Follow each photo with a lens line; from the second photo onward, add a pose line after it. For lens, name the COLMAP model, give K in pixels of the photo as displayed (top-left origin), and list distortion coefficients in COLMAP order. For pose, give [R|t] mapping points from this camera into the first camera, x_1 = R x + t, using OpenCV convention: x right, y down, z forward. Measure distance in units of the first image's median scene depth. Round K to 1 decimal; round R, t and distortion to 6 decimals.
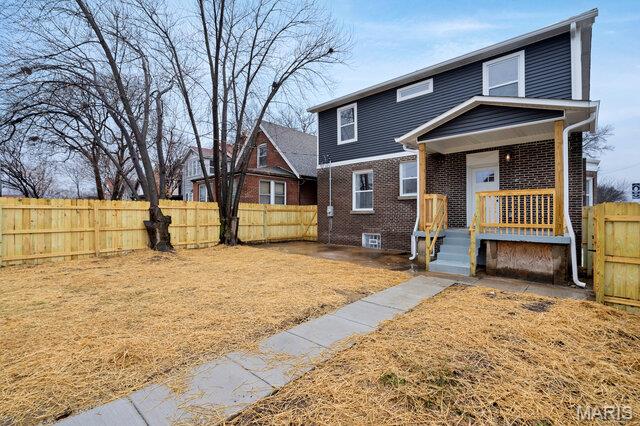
lens RADIAL K [[292.2, 0, 309.6], [0, 292.2, 214.7], [0, 0, 1]] dist [0.001055, 0.000007]
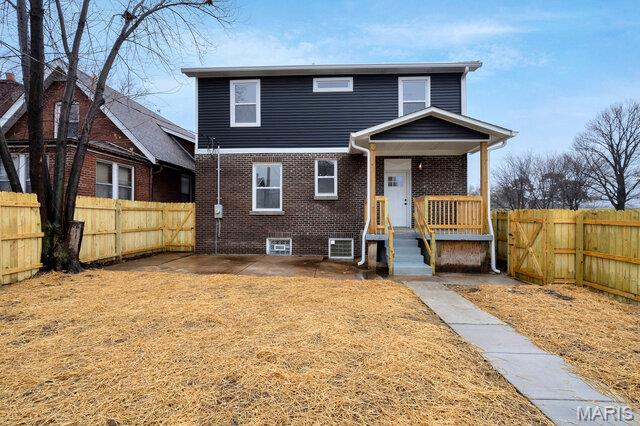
lens RADIAL K [[307.5, 0, 315.4], [0, 307.5, 213.4], [0, 0, 1]] dist [-0.002166, 0.001381]
pose [[0.761750, 0.002244, 0.647867, -0.297838], [-0.002926, 0.999996, -0.000023, -0.008457], [-0.647864, -0.001878, 0.761753, 0.255815]]
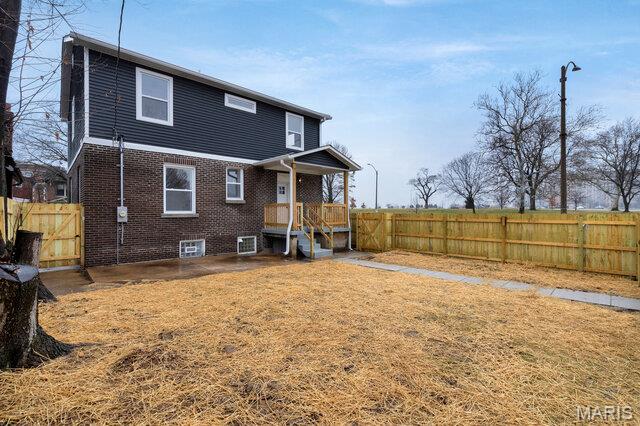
lens RADIAL K [[292.2, 0, 310.6], [0, 292.2, 215.2], [0, 0, 1]] dist [0.001055, 0.000007]
pose [[0.067728, -0.008692, 0.997666, -0.648833], [0.002942, 0.999959, 0.008512, -0.016497], [-0.997699, 0.002359, 0.067751, 0.609309]]
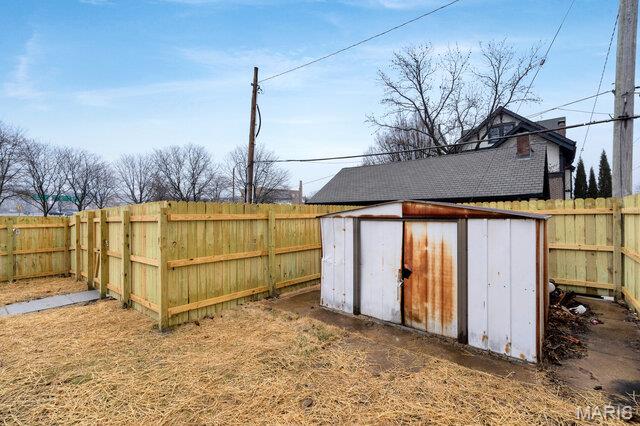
lens RADIAL K [[292.2, 0, 320.3], [0, 292.2, 212.4], [0, 0, 1]] dist [0.001055, 0.000007]
pose [[-0.997046, 0.006096, -0.076565, -0.538321], [0.006686, 0.999950, -0.007449, -0.013146], [0.076516, -0.007938, -0.997037, 0.678870]]
